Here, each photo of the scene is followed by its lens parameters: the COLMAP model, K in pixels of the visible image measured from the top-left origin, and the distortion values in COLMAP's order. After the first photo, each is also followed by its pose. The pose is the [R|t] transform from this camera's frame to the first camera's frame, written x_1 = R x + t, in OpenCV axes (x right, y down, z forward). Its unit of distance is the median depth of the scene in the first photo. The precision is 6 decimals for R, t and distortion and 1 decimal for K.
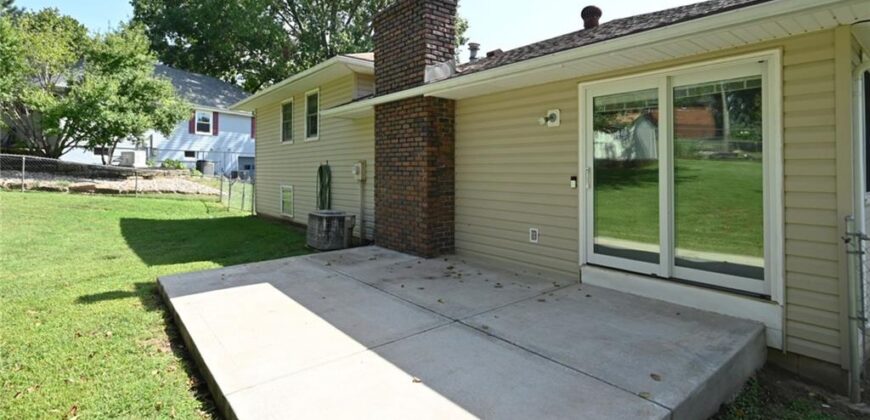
lens RADIAL K [[421.6, 0, 494.0], [0, 421.6, 165.5], [0, 0, 1]] dist [-0.000227, 0.000250]
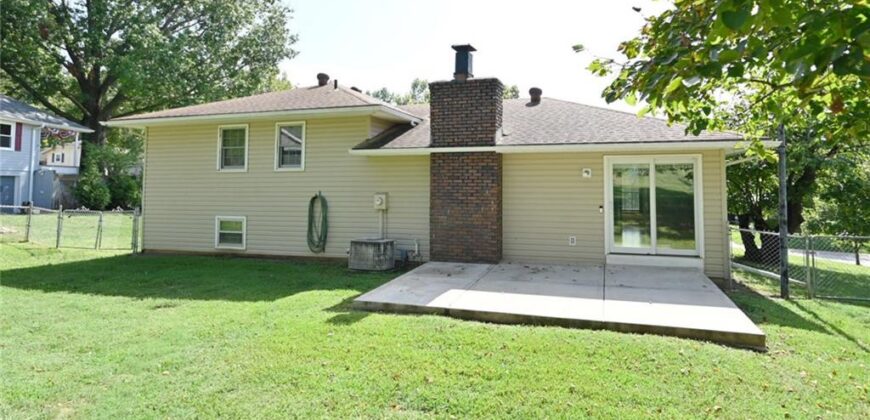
lens RADIAL K [[421.6, 0, 494.0], [0, 421.6, 165.5], [0, 0, 1]] dist [-0.000227, 0.000250]
pose [[0.828413, 0.017142, 0.559855, -0.947322], [-0.004364, 0.999699, -0.024151, -0.080495], [-0.560100, 0.017564, 0.828238, -0.196797]]
